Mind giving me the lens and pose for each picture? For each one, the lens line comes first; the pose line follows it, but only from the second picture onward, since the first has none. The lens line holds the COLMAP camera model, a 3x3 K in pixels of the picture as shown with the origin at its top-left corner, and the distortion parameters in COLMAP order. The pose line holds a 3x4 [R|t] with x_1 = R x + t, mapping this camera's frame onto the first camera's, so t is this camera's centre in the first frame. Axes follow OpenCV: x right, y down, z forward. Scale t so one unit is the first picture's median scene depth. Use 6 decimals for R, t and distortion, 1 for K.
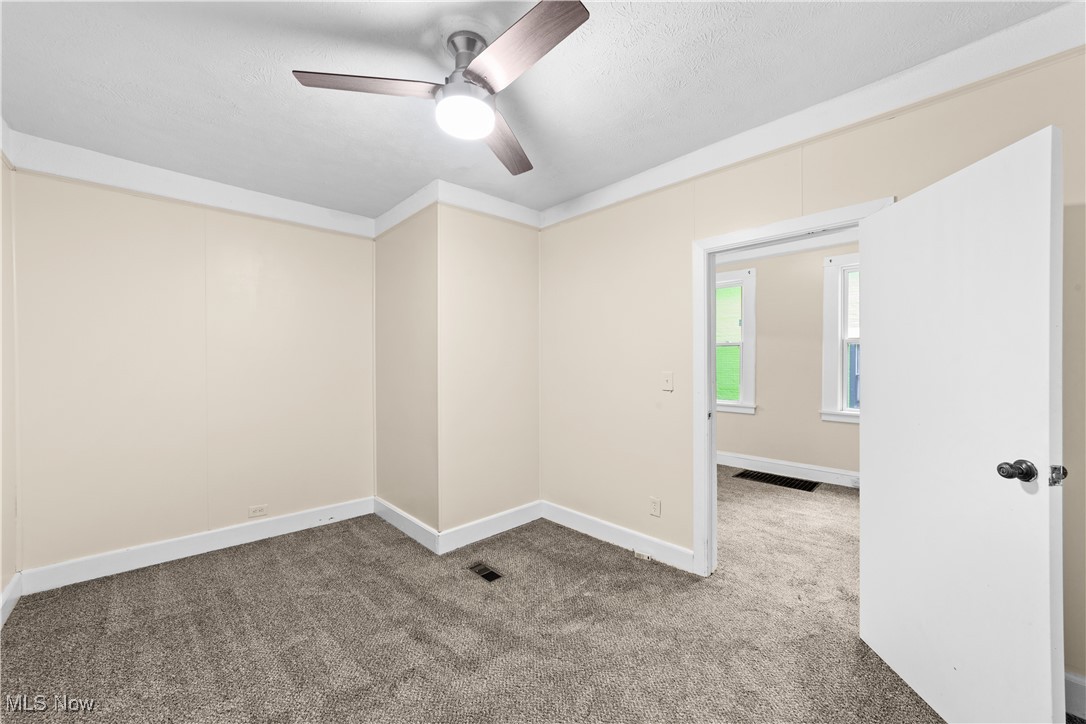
lens RADIAL K [[419.0, 0, 539.8], [0, 419.0, 361.2], [0, 0, 1]] dist [-0.014179, 0.005681]
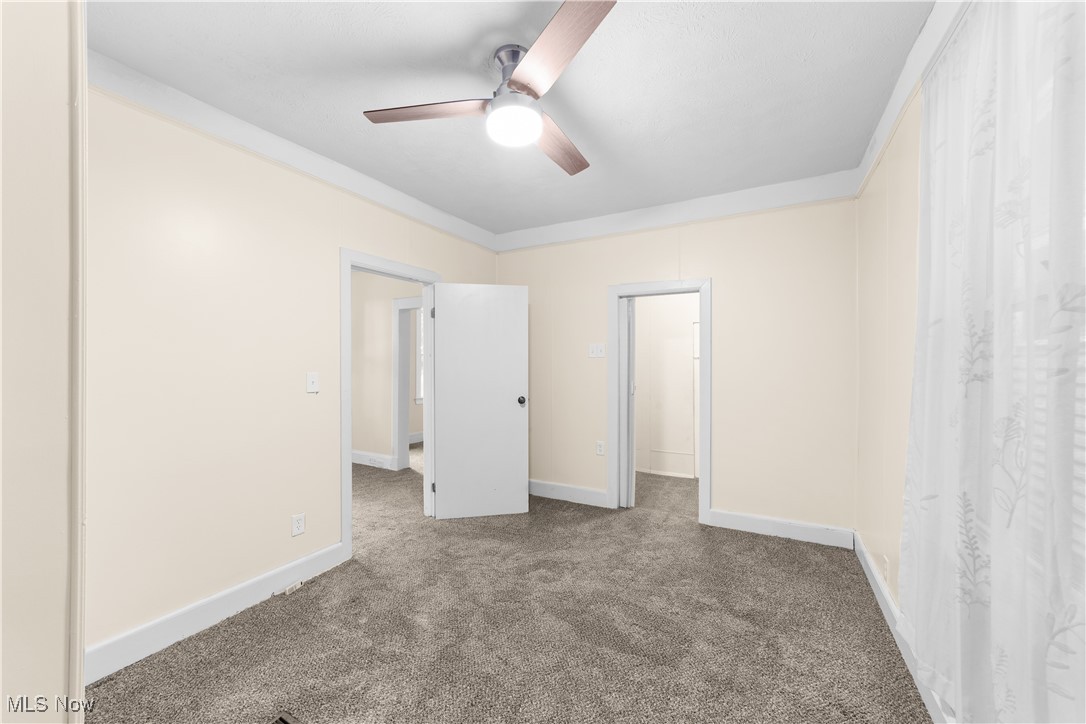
lens RADIAL K [[419.0, 0, 541.6], [0, 419.0, 361.6], [0, 0, 1]] dist [-0.014179, 0.005681]
pose [[-0.299714, 0.005711, 0.954012, -0.922604], [0.002496, 0.999983, -0.005202, 0.002753], [-0.954026, 0.000822, -0.299723, 0.959357]]
